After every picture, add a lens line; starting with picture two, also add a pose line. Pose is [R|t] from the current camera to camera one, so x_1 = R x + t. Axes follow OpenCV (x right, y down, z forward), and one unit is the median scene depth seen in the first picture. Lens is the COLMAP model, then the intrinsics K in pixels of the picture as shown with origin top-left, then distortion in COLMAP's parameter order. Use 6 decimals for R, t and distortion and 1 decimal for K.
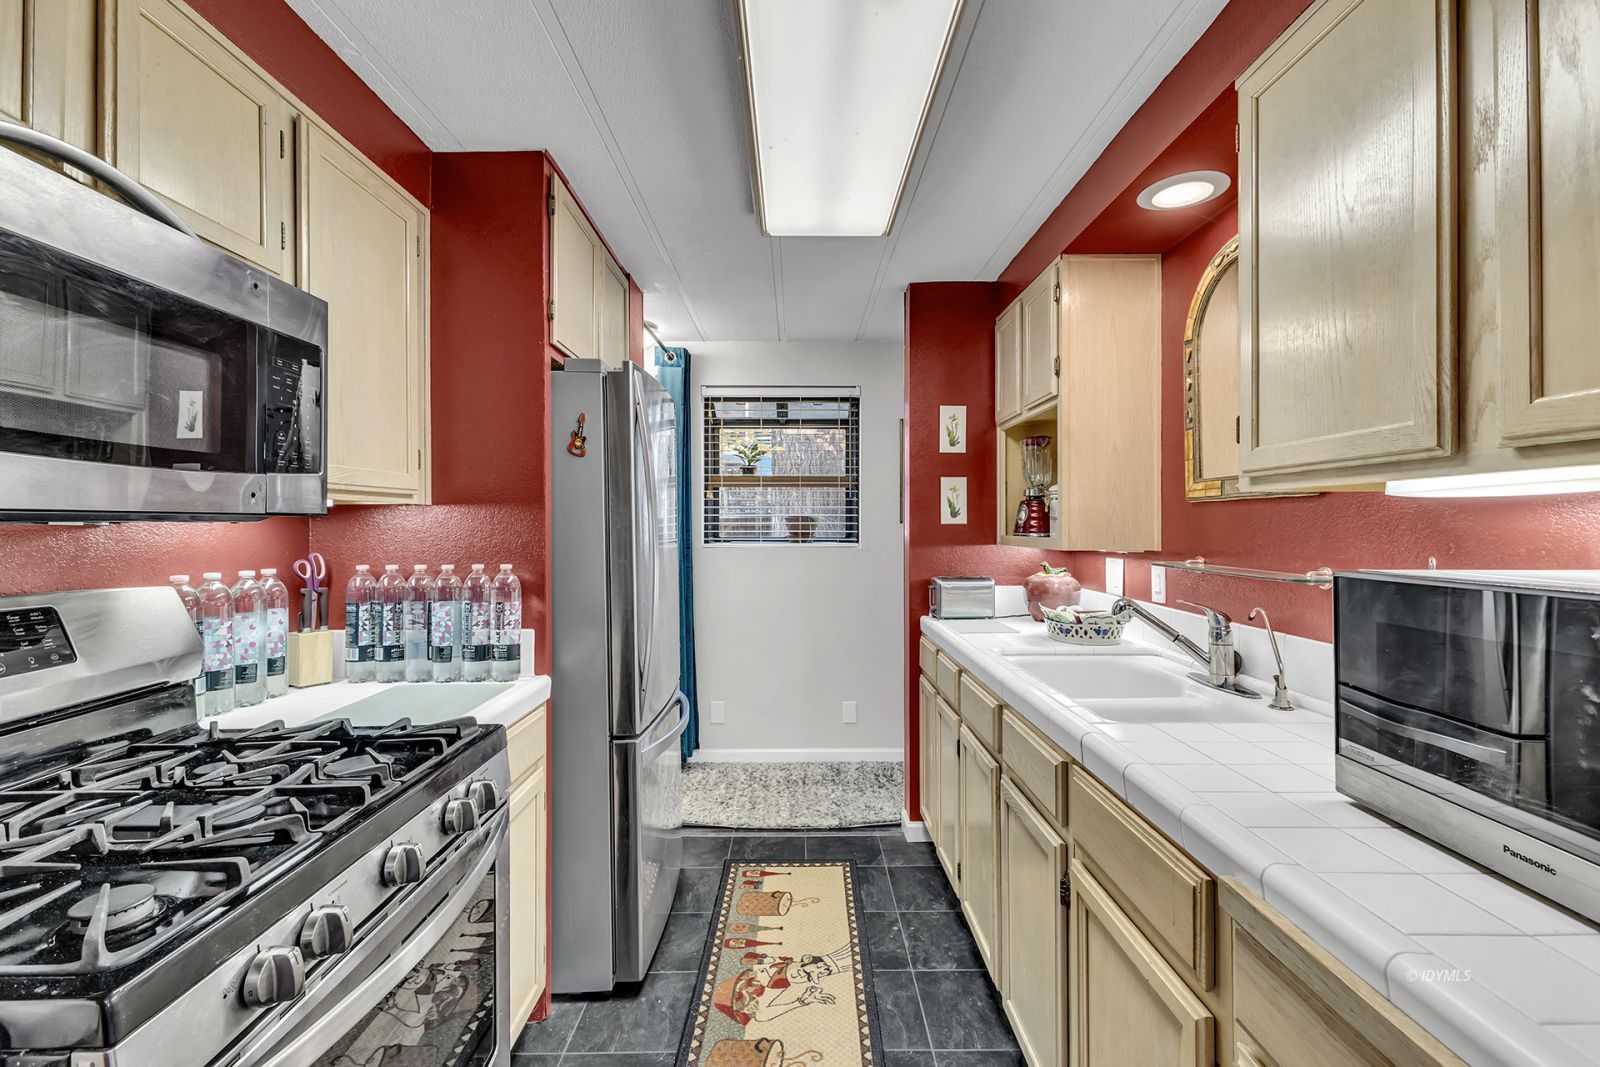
lens RADIAL K [[694.5, 0, 799.8], [0, 694.5, 523.1], [0, 0, 1]] dist [0.014829, -0.003814]
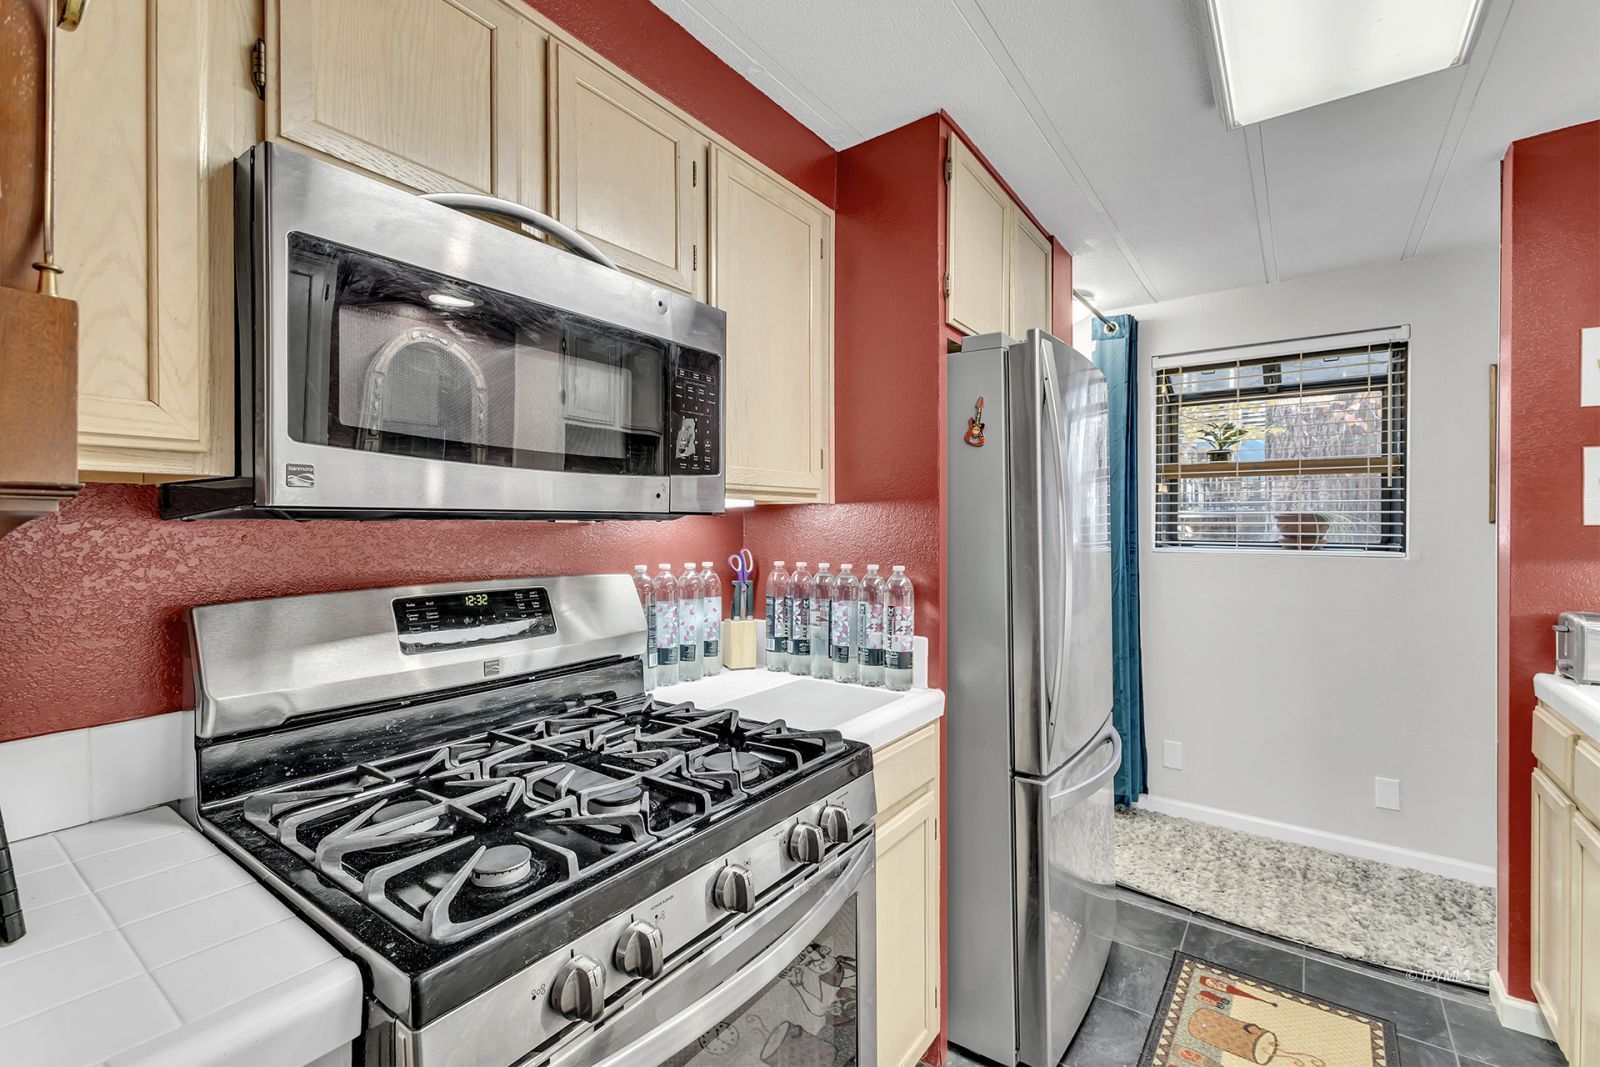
lens RADIAL K [[694.5, 0, 797.7], [0, 694.5, 524.5], [0, 0, 1]] dist [0.014829, -0.003814]
pose [[0.804832, 0.003467, -0.593493, 0.023781], [-0.001807, 0.999993, 0.003391, 0.000425], [0.593500, -0.001657, 0.804832, 0.153912]]
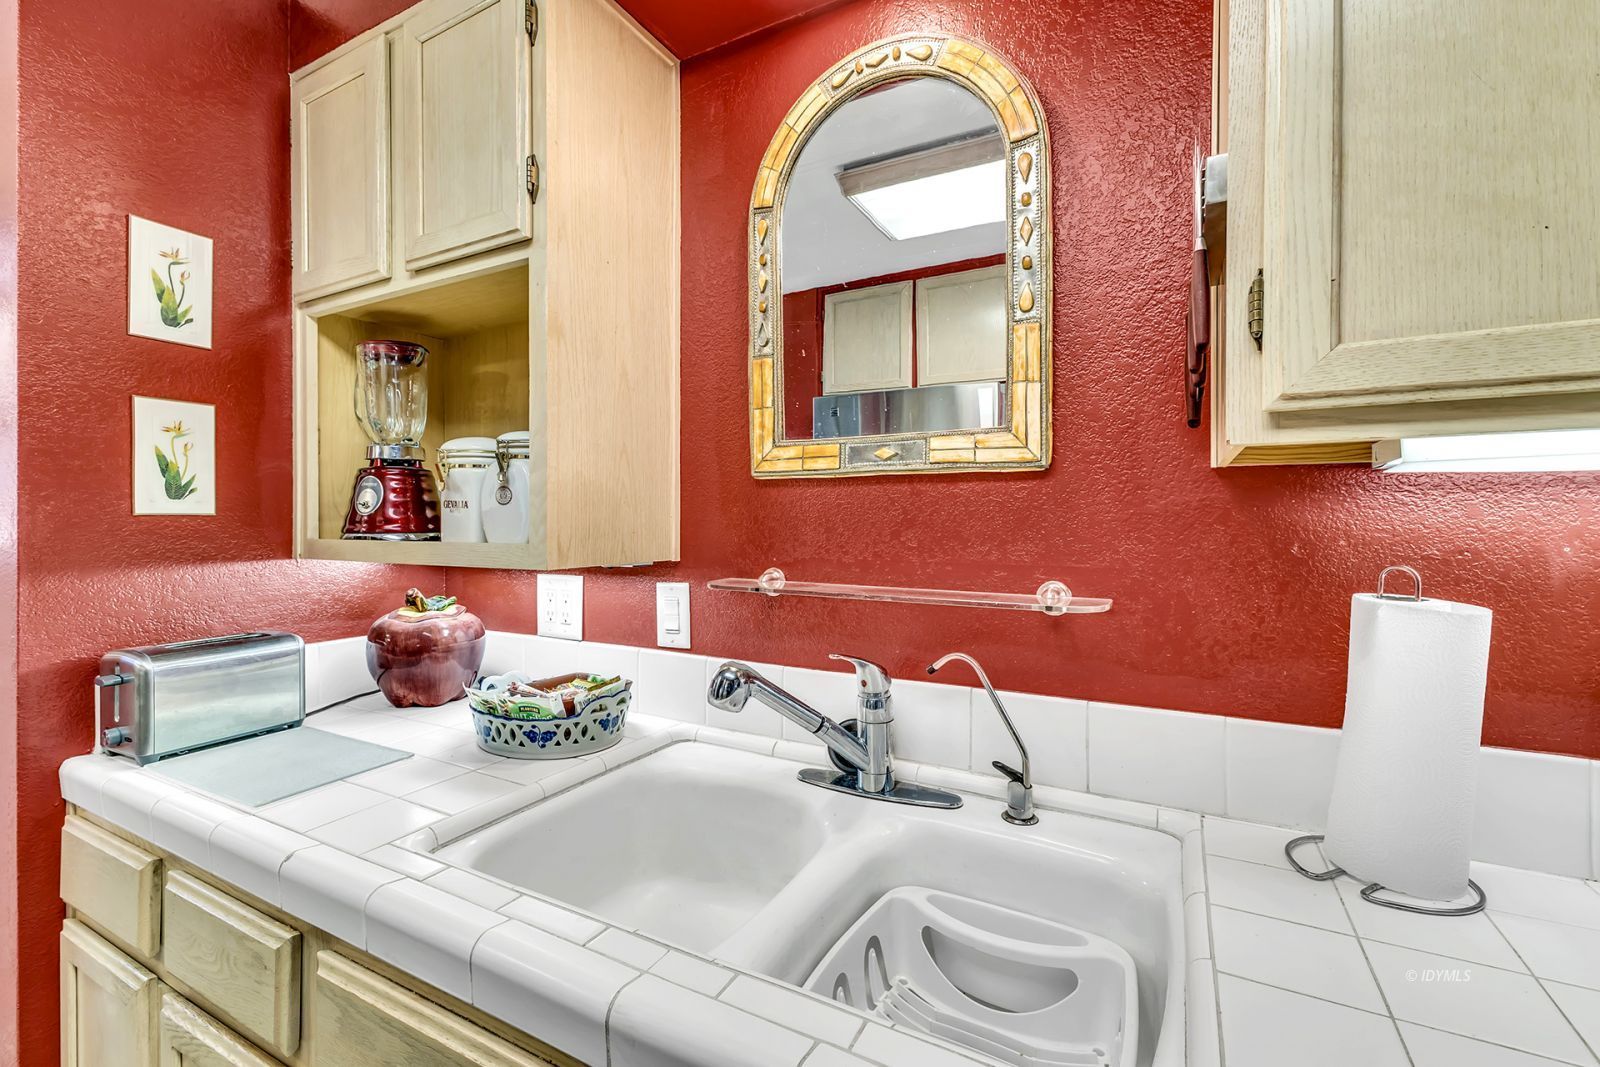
lens RADIAL K [[694.5, 0, 805.7], [0, 694.5, 521.1], [0, 0, 1]] dist [0.014829, -0.003814]
pose [[0.484958, 0.001234, 0.874537, 0.055447], [-0.003270, 0.999995, 0.000403, 0.006145], [-0.874531, -0.003055, 0.484959, 0.685373]]
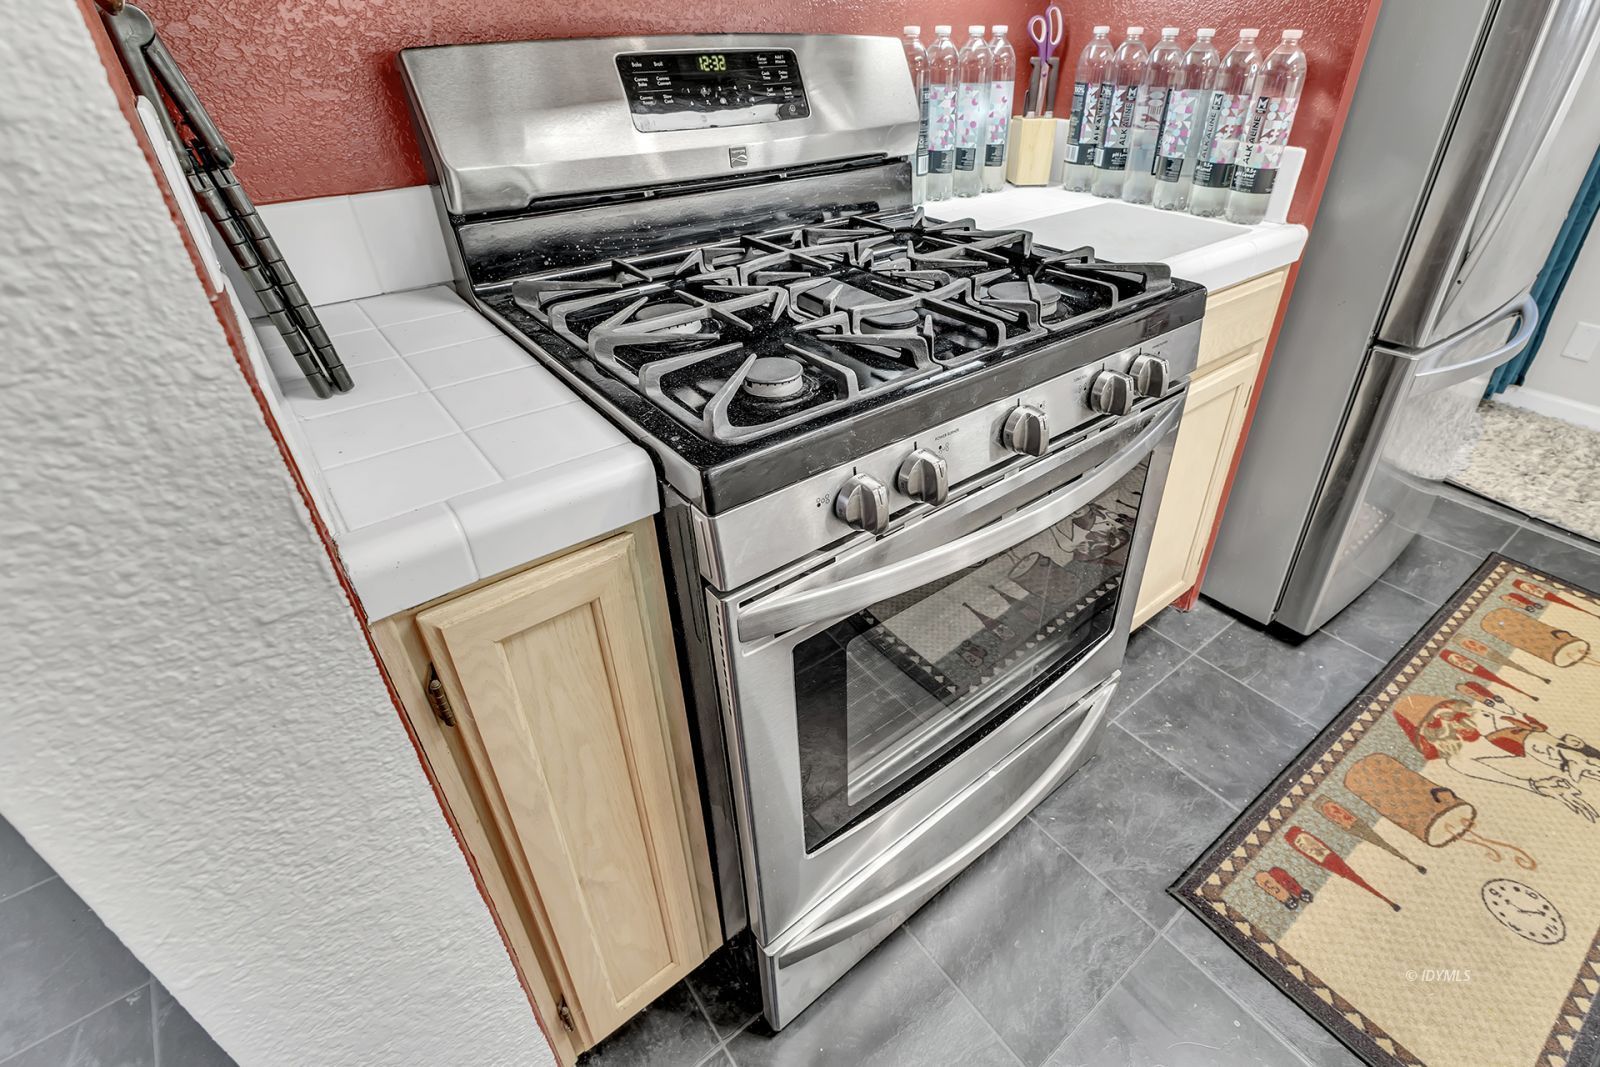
lens RADIAL K [[770.3, 0, 863.7], [0, 770.3, 490.6], [0, 0, 1]] dist [0.013622, -0.001976]
pose [[0.635017, 0.416648, -0.650506, -0.038691], [-0.005394, 0.844452, 0.535604, 0.034934], [0.772479, -0.336609, 0.538489, 0.176891]]
